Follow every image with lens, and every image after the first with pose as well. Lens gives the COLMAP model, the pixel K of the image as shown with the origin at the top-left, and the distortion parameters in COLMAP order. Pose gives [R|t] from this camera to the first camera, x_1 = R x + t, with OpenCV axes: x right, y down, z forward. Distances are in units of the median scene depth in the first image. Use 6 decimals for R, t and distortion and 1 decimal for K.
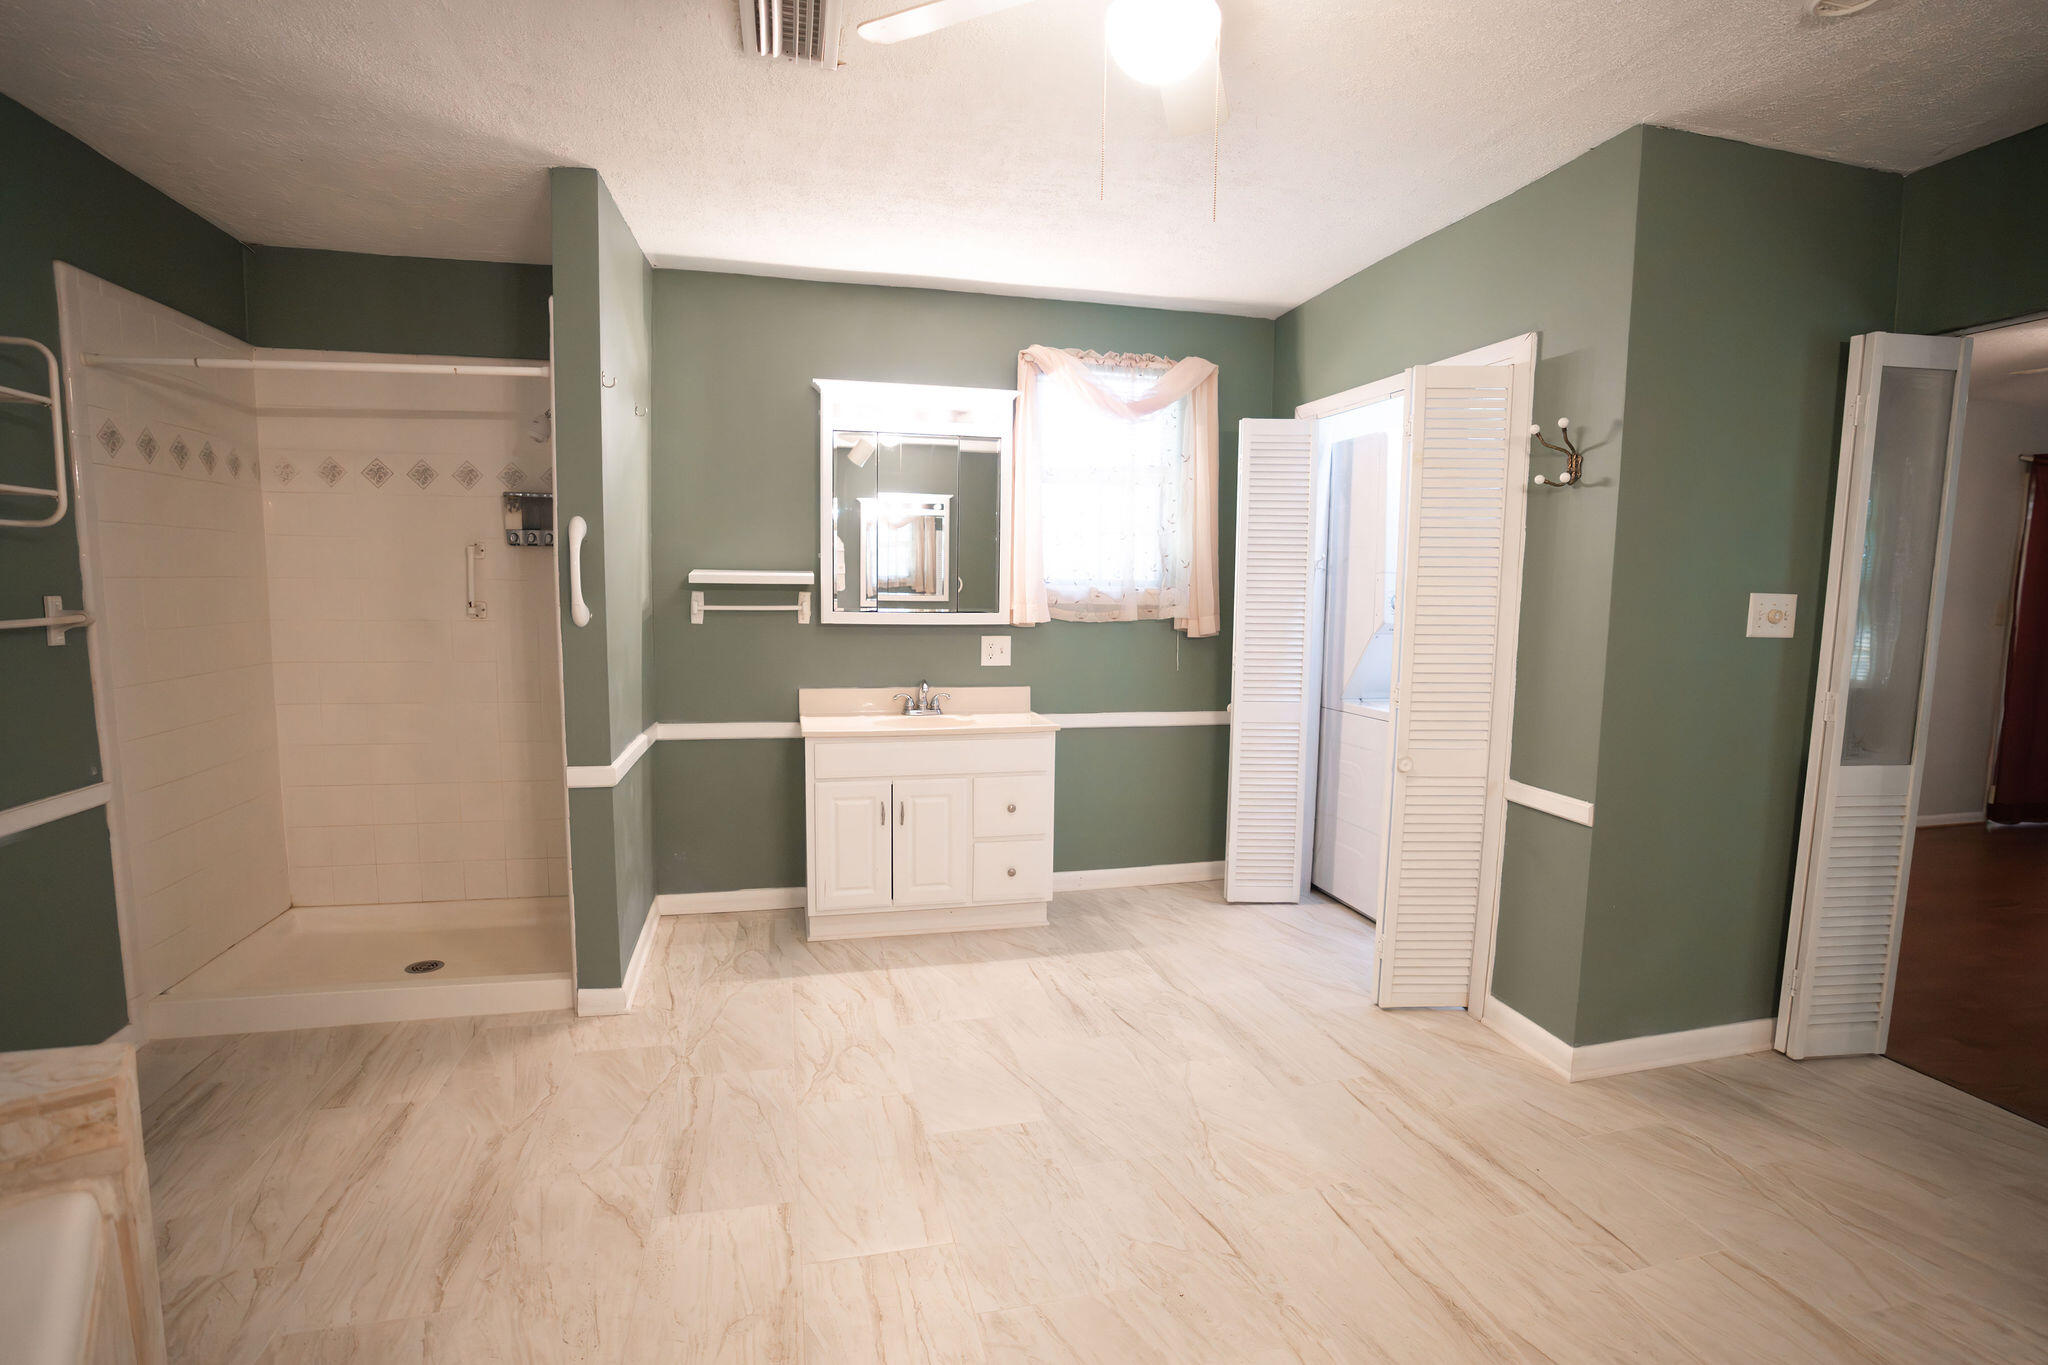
lens RADIAL K [[943.7, 0, 1022.7], [0, 943.7, 687.2], [0, 0, 1]] dist [-0.065843, 0.020525]
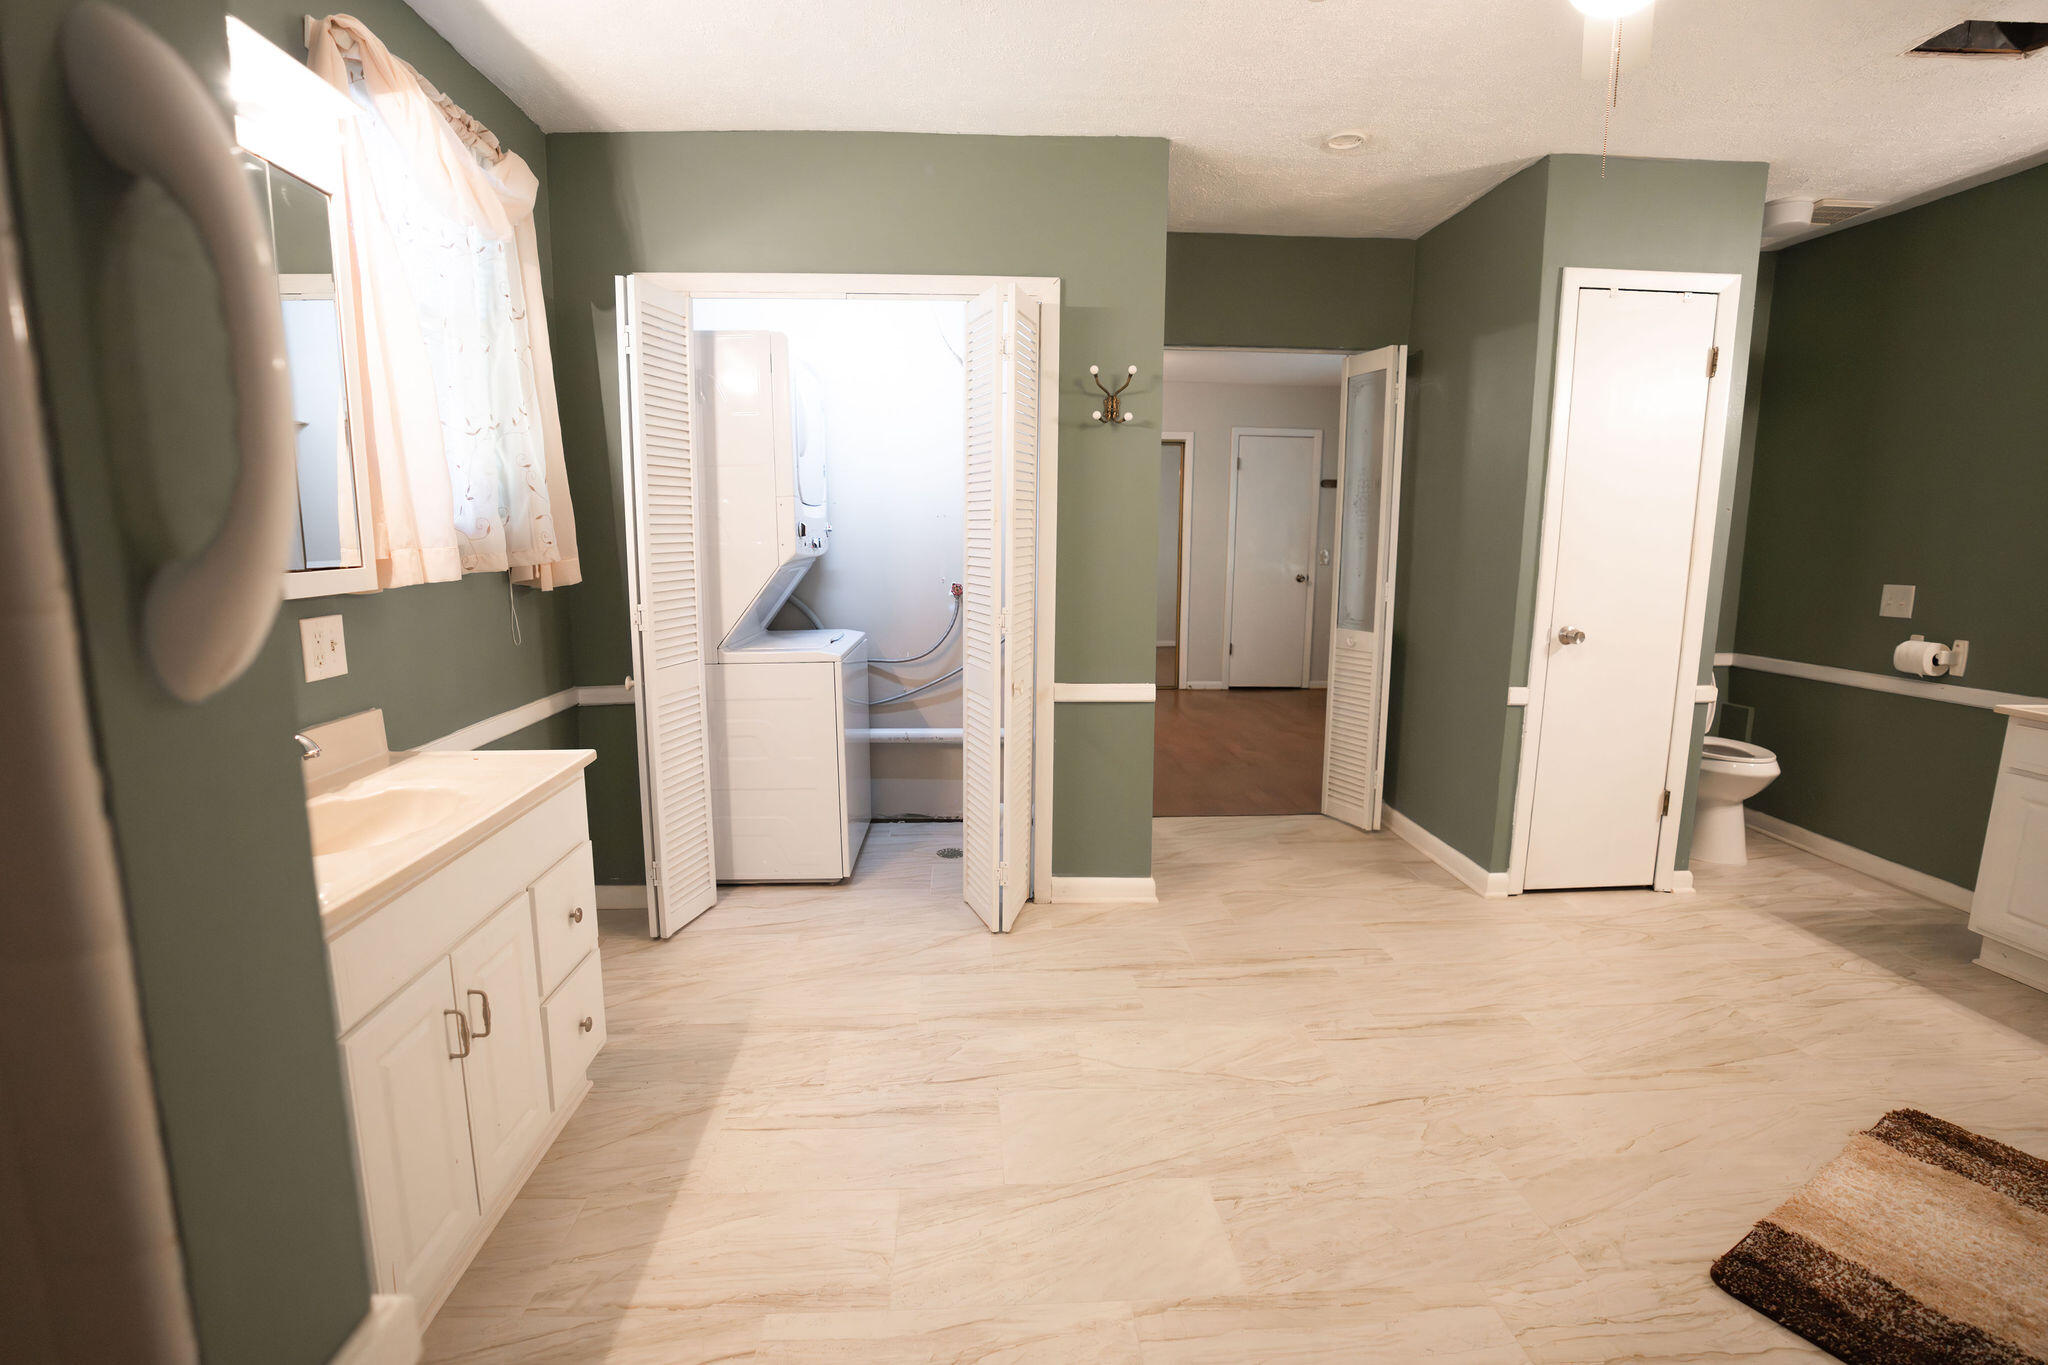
lens RADIAL K [[943.7, 0, 1022.7], [0, 943.7, 687.2], [0, 0, 1]] dist [-0.065843, 0.020525]
pose [[0.207627, -0.171731, 0.963016, -0.608289], [0.106759, 0.982567, 0.152200, -0.076799], [-0.972365, 0.071209, 0.222341, 0.819751]]
